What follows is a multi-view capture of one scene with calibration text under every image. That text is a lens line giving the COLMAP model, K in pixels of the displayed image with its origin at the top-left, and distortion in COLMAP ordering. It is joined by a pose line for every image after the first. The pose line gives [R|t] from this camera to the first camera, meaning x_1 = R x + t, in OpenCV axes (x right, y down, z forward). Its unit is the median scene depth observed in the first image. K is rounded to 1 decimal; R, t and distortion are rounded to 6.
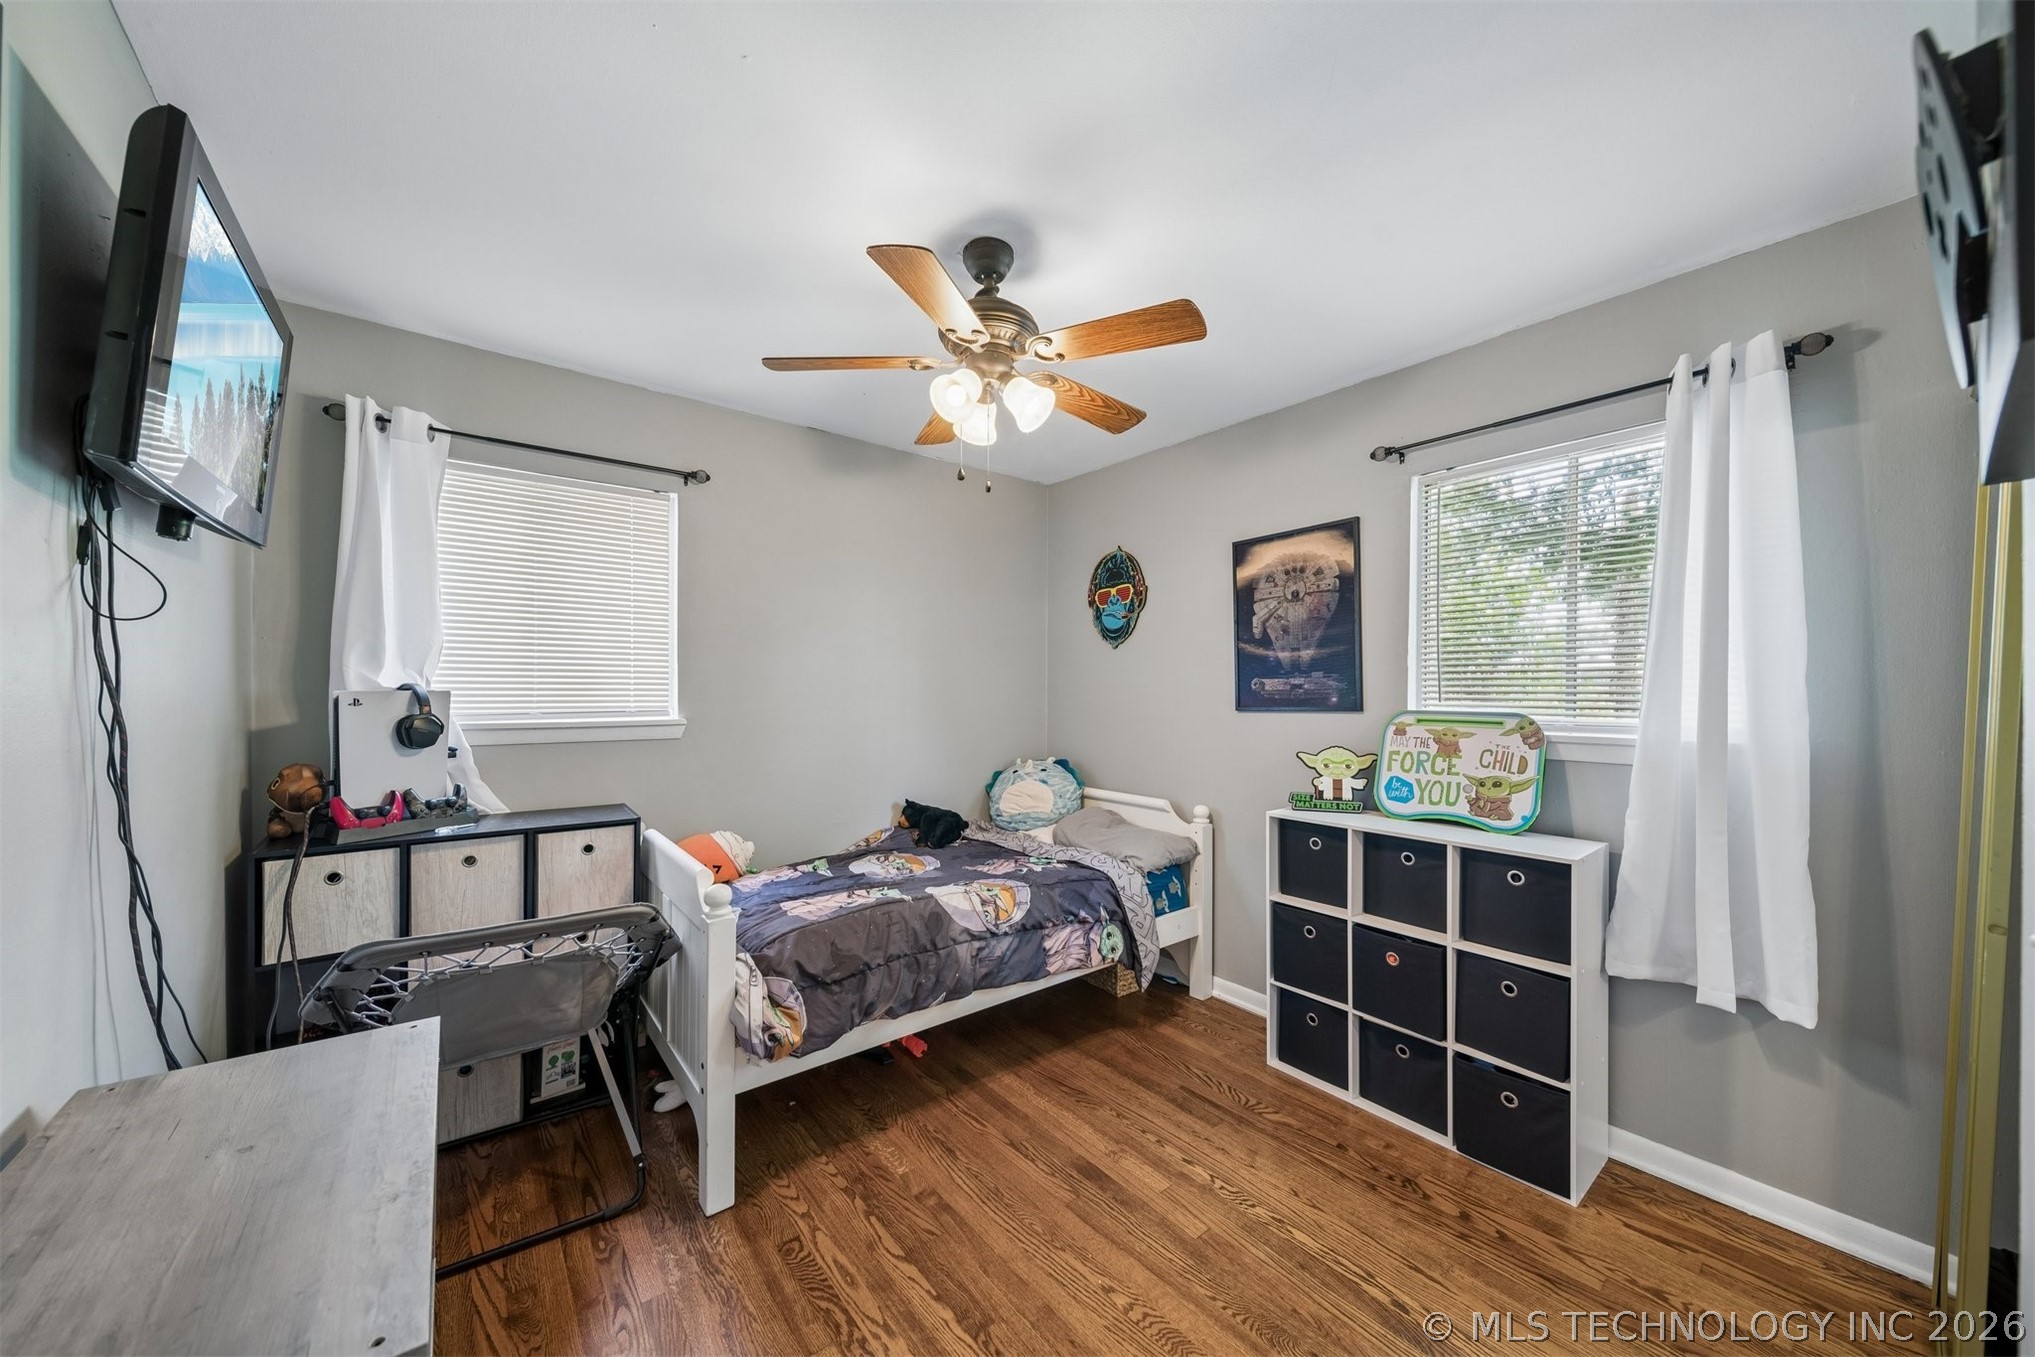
lens RADIAL K [[719.2, 0, 1020.4], [0, 719.2, 684.6], [0, 0, 1]] dist [0.000721, -0.001034]
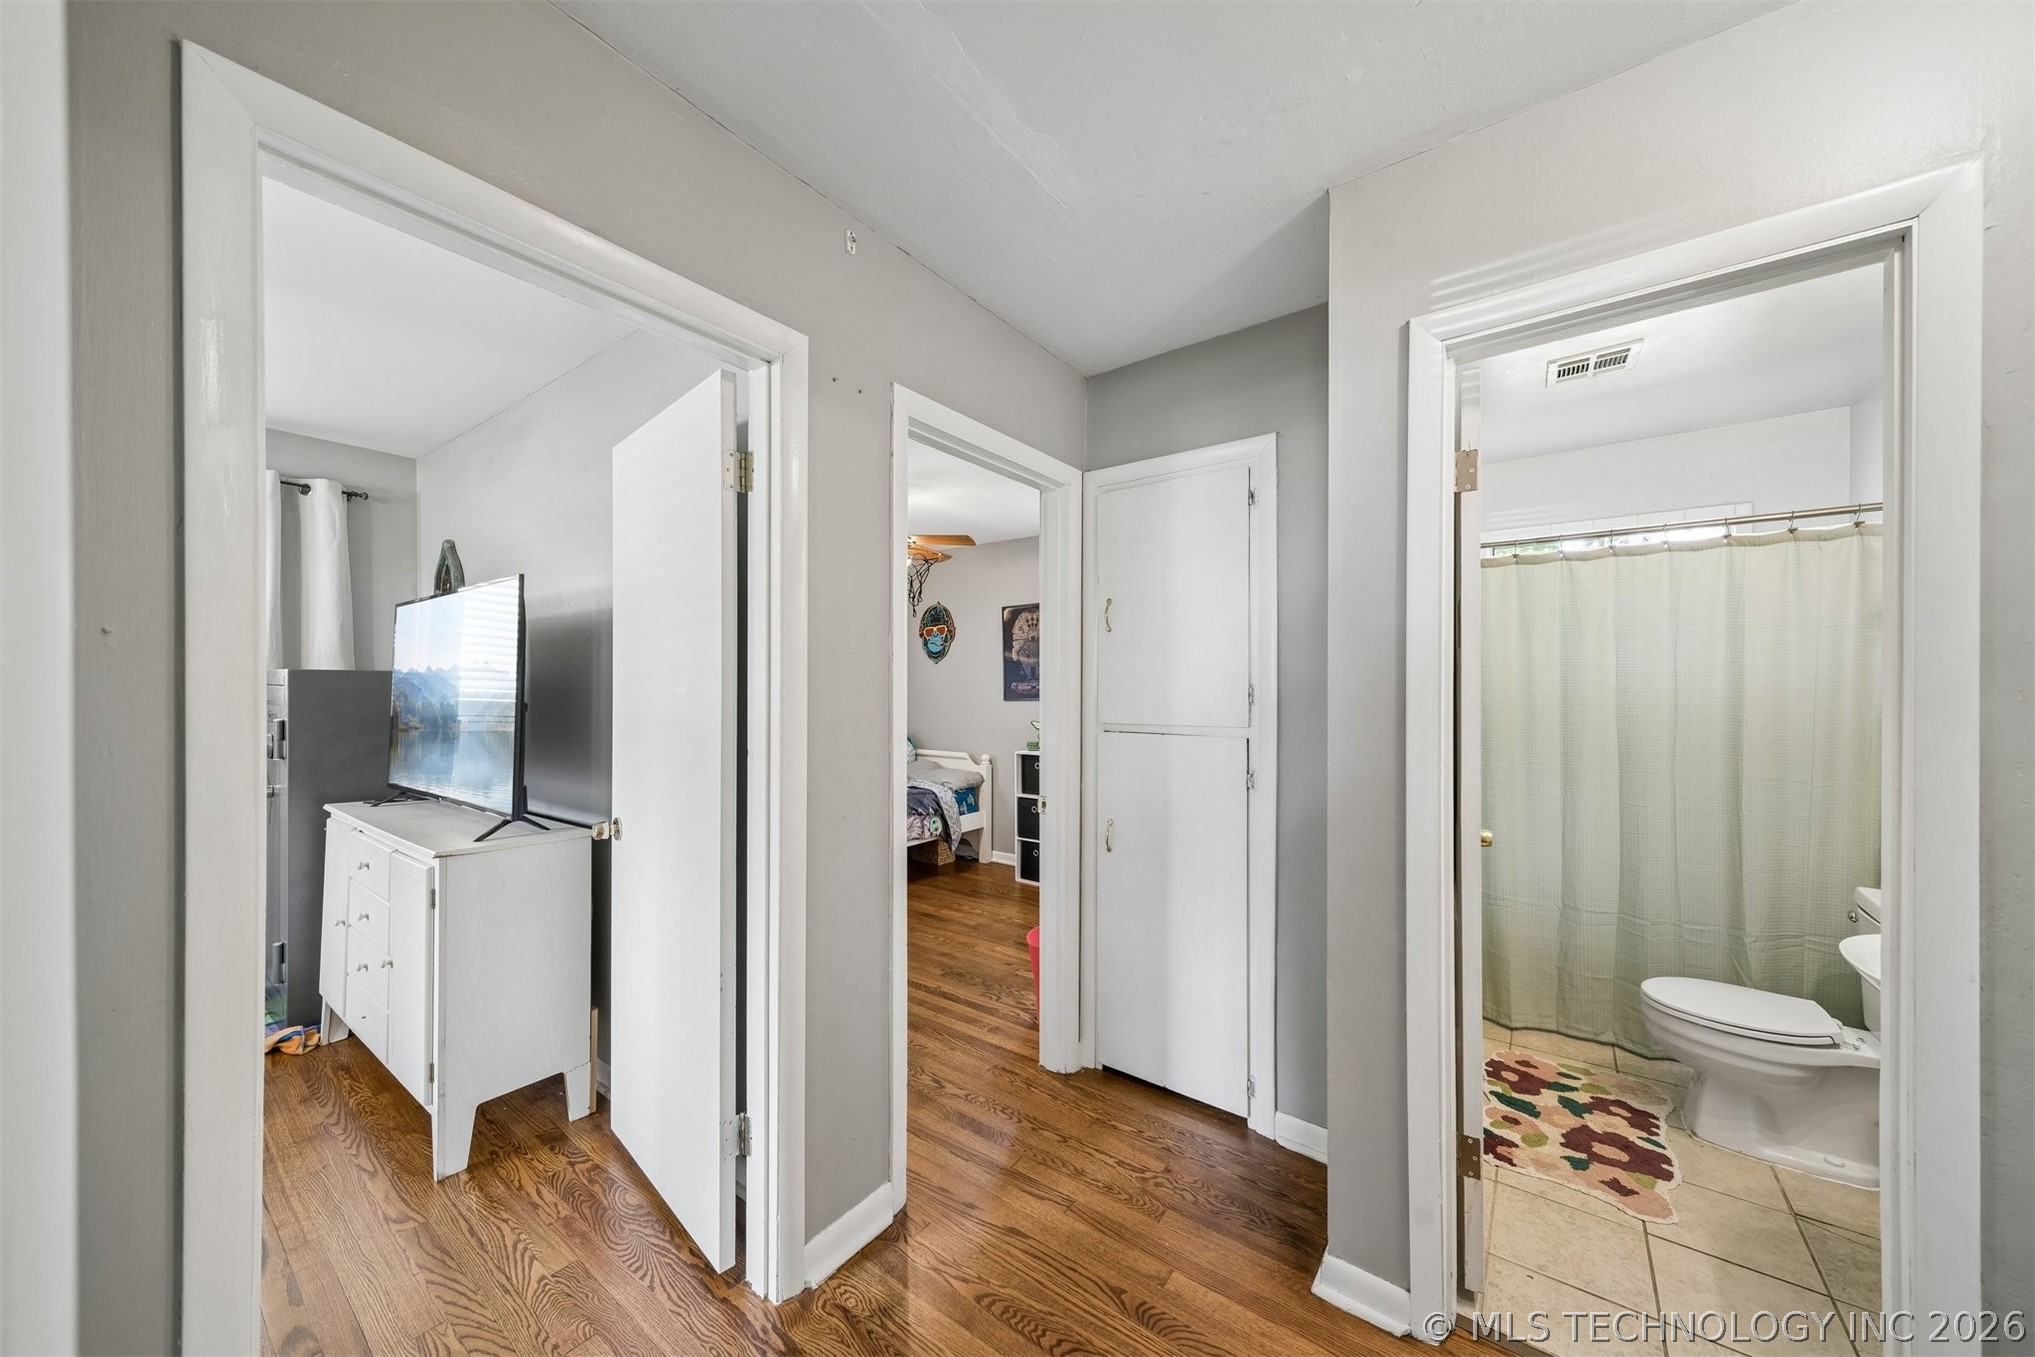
lens RADIAL K [[719.2, 0, 1030.1], [0, 719.2, 678.7], [0, 0, 1]] dist [0.000721, -0.001034]
pose [[0.963624, -0.000169, 0.267261, -0.120905], [0.002124, 0.999973, -0.007027, -0.005339], [-0.267252, 0.007339, 0.963599, -0.769557]]
